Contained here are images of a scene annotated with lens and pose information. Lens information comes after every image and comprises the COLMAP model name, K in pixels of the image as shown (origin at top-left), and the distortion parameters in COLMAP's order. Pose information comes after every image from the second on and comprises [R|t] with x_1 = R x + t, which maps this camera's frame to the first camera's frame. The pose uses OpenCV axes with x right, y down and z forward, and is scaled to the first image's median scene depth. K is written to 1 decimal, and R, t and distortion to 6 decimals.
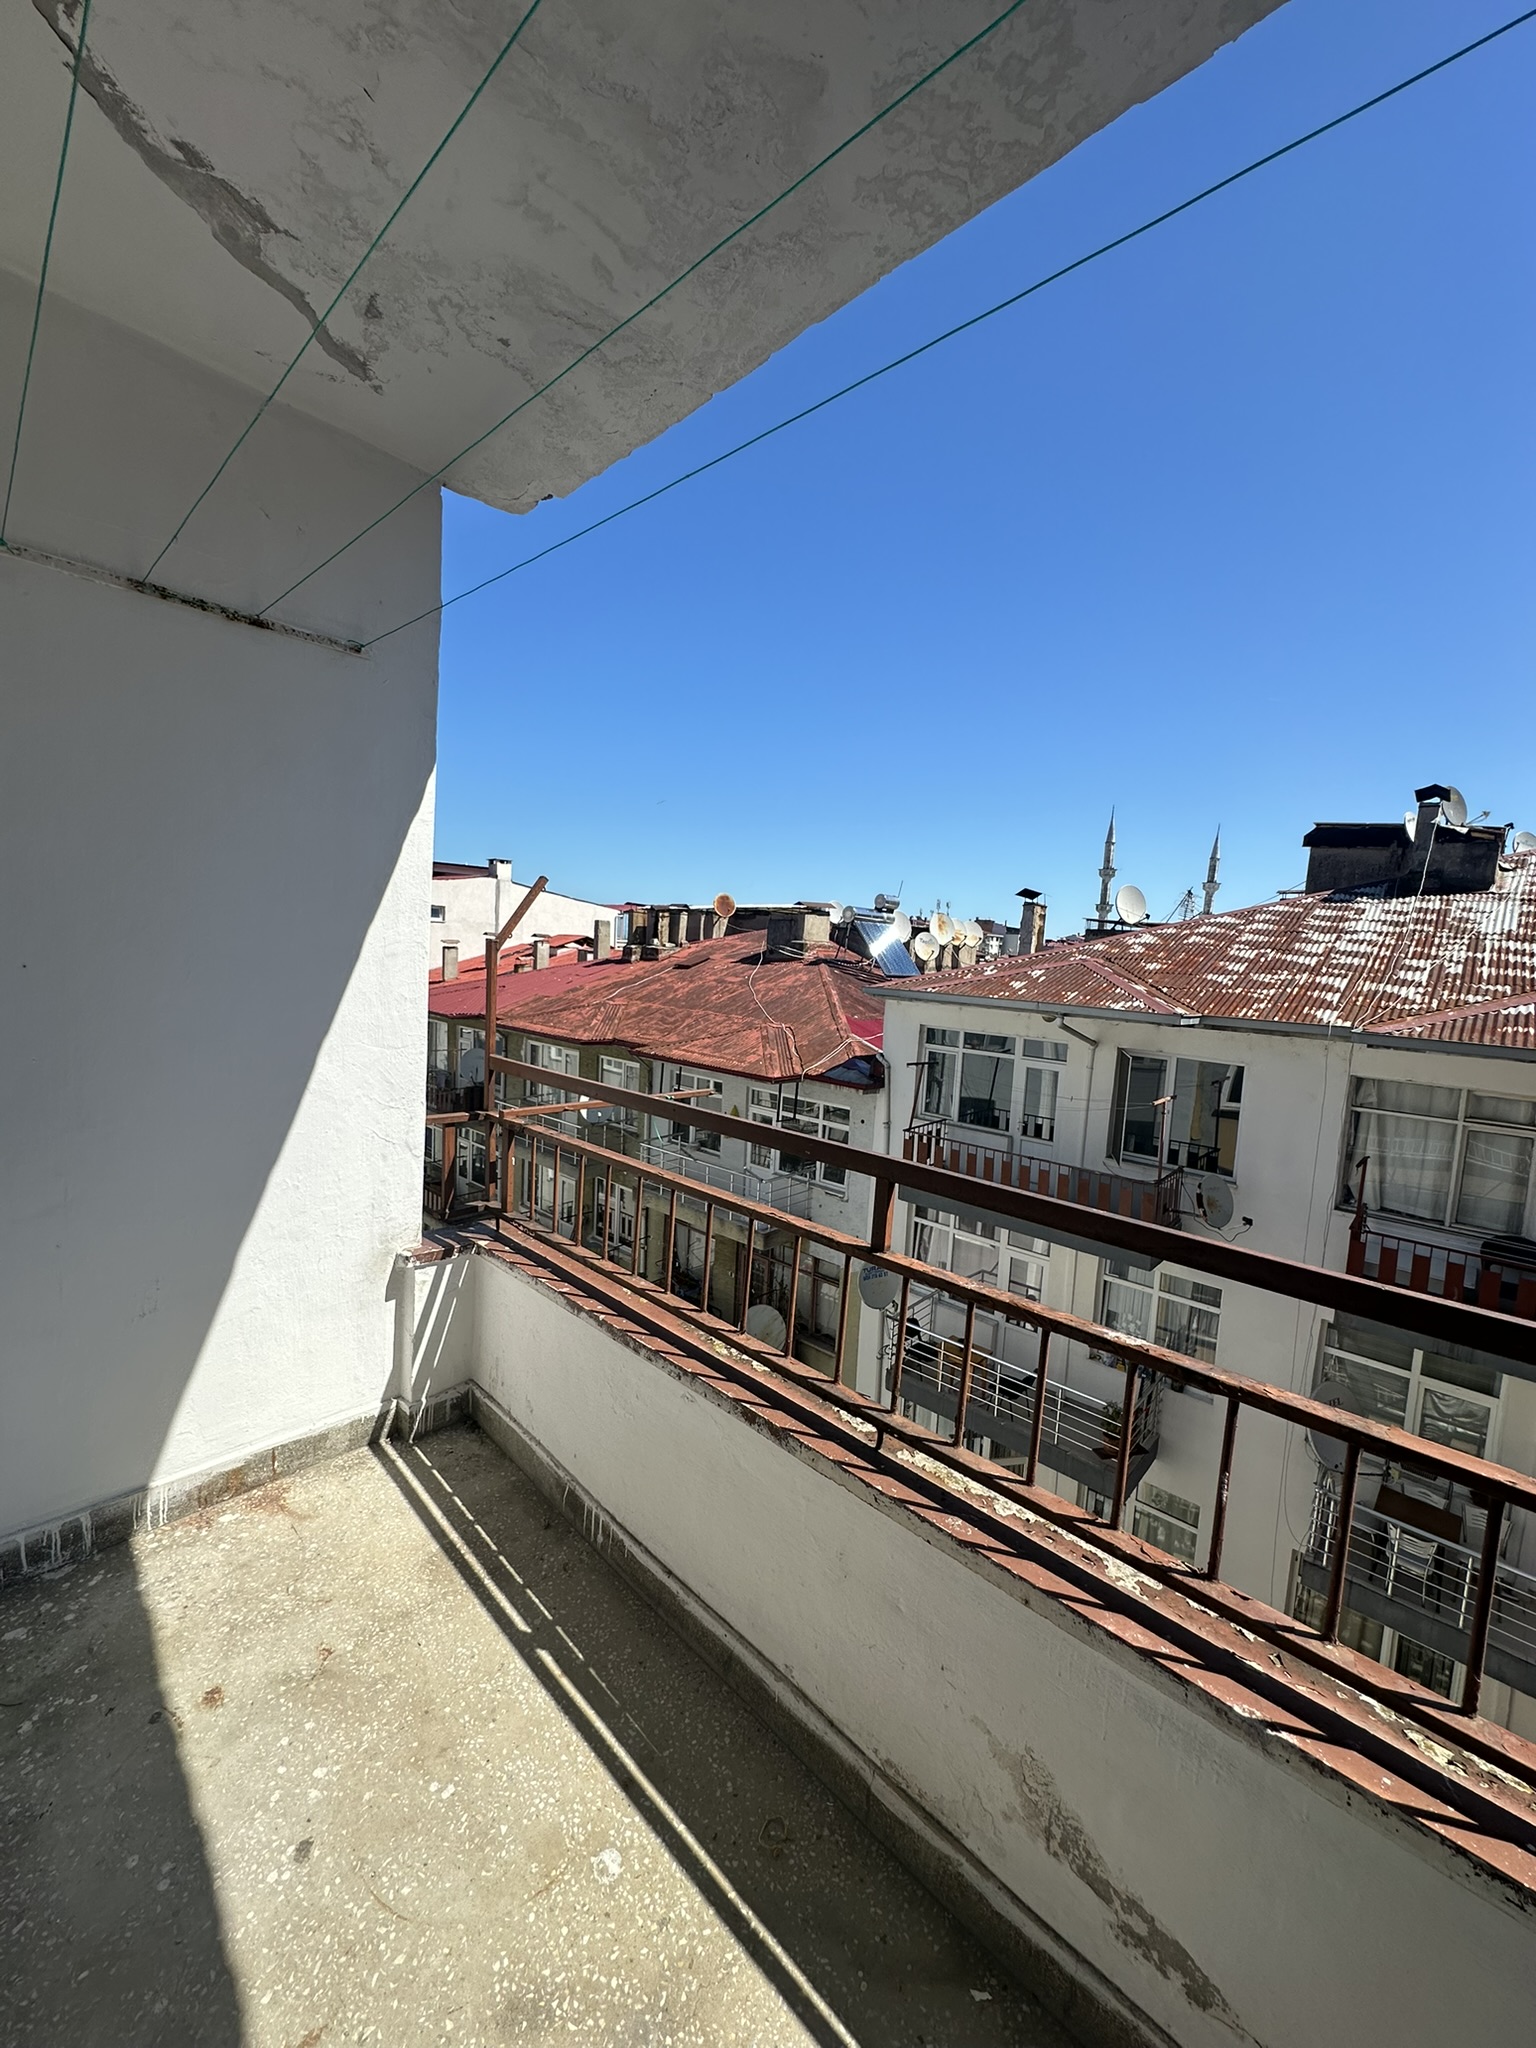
lens RADIAL K [[814.9, 0, 764.9], [0, 814.9, 1026.8], [0, 0, 1]] dist [-0.005969, 0.001558]
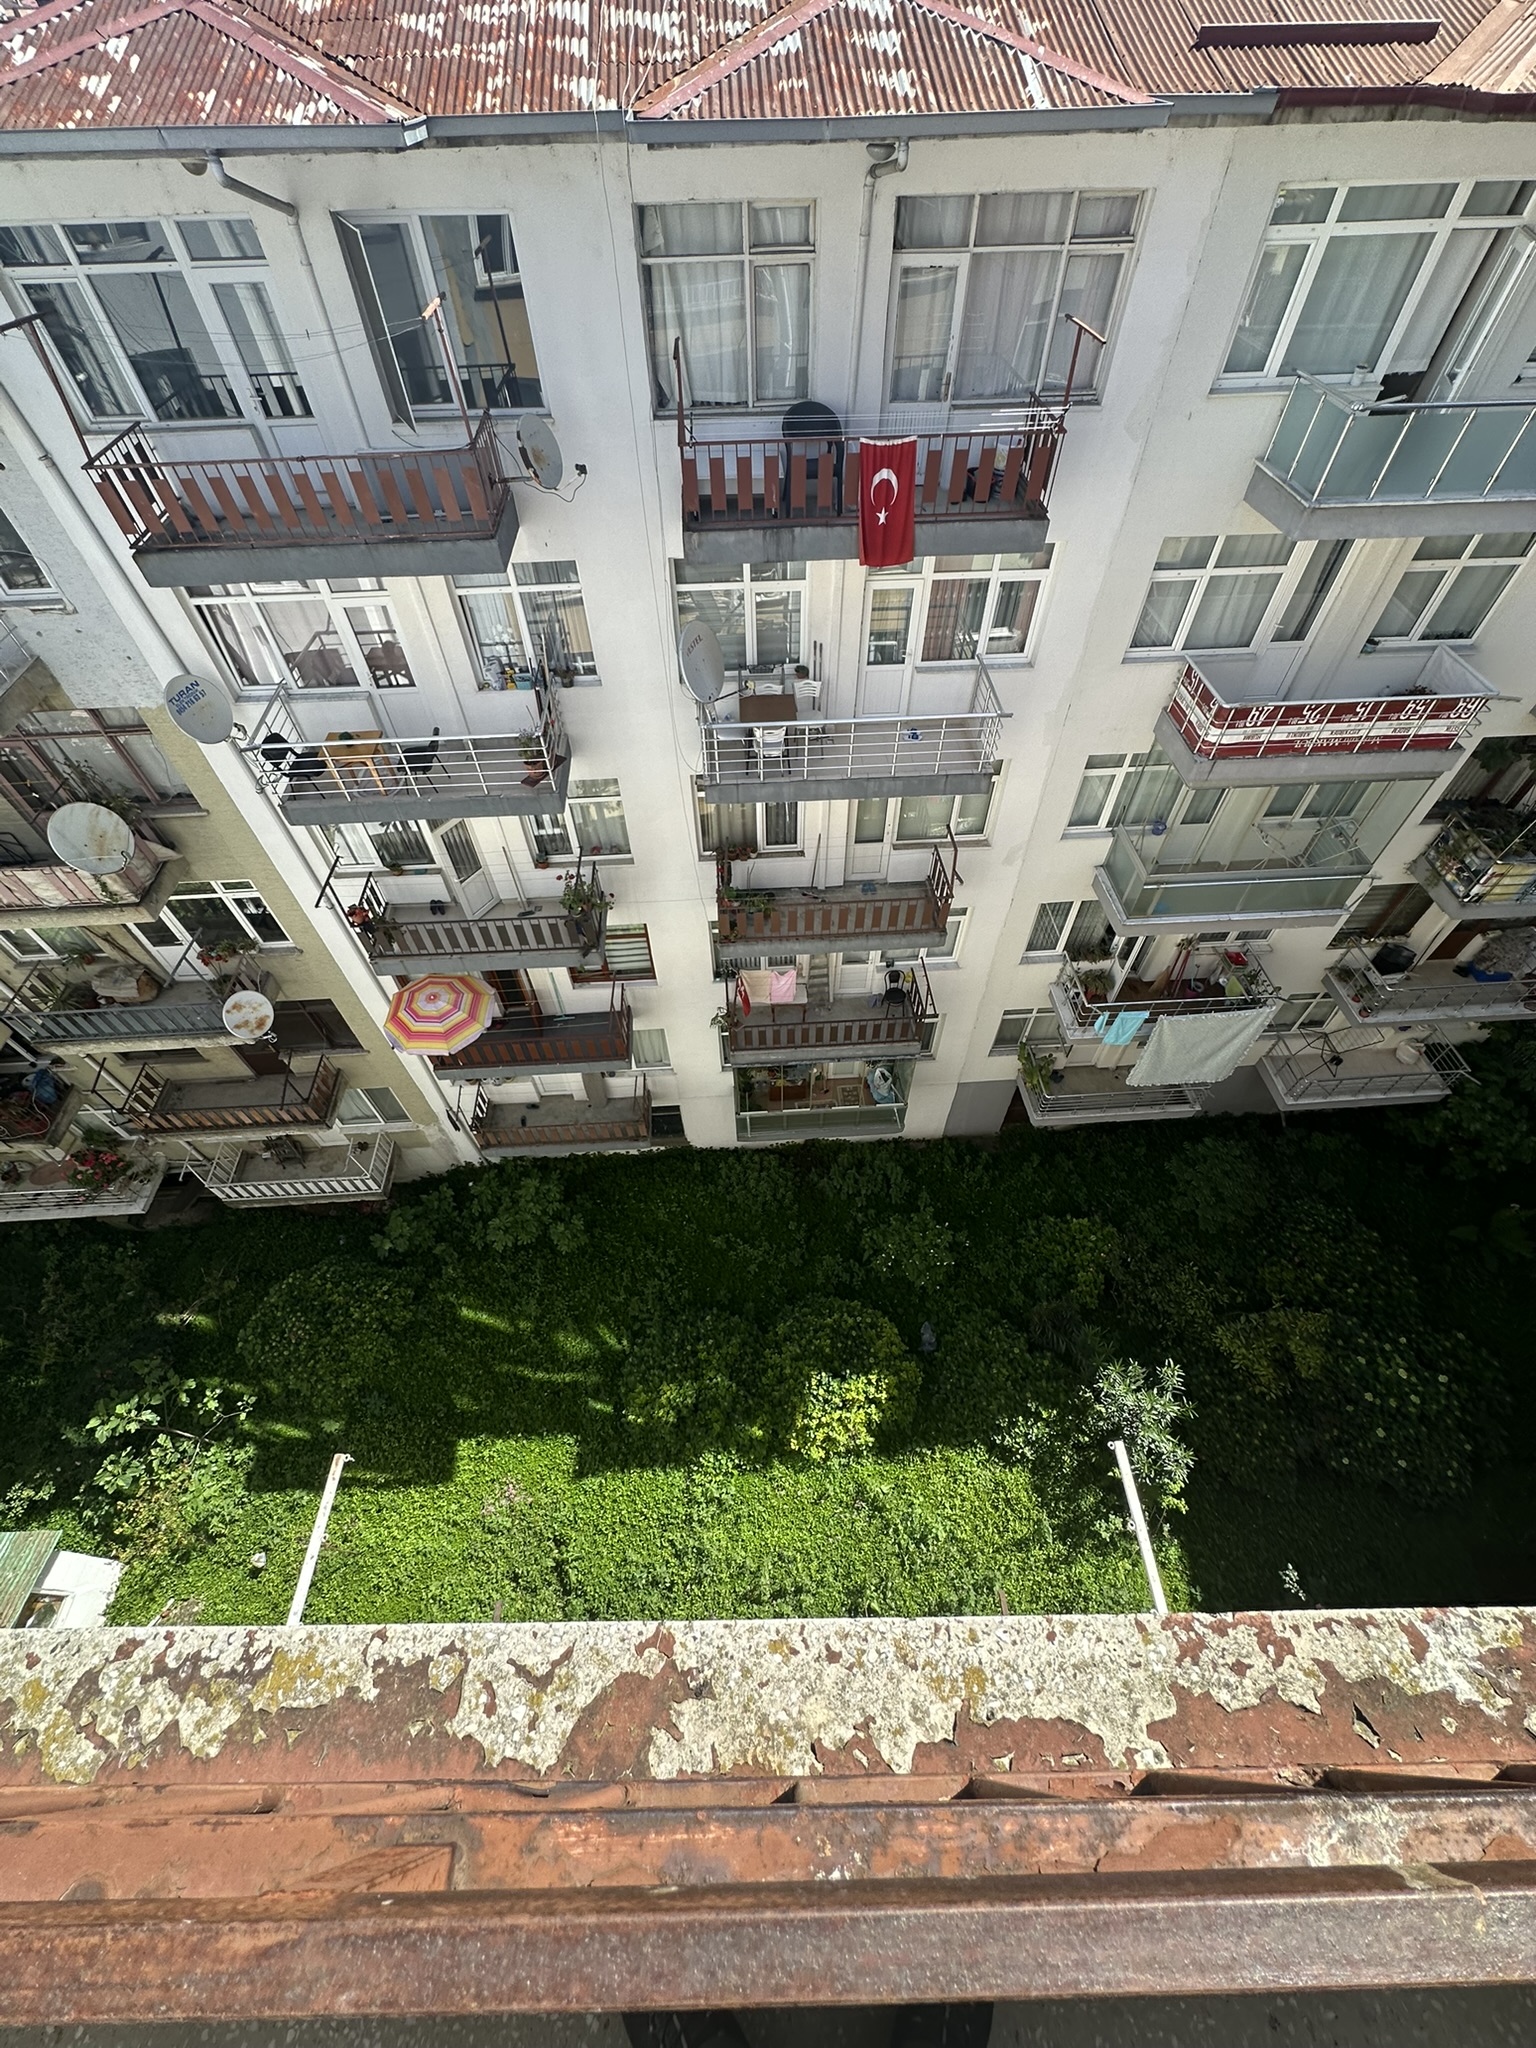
lens RADIAL K [[814.9, 0, 766.8], [0, 814.9, 1026.4], [0, 0, 1]] dist [-0.005969, 0.001558]
pose [[0.695102, -0.600852, 0.394729, 0.176776], [0.118382, 0.637234, 0.761524, -0.052949], [-0.709098, -0.482608, 0.514072, 0.582241]]
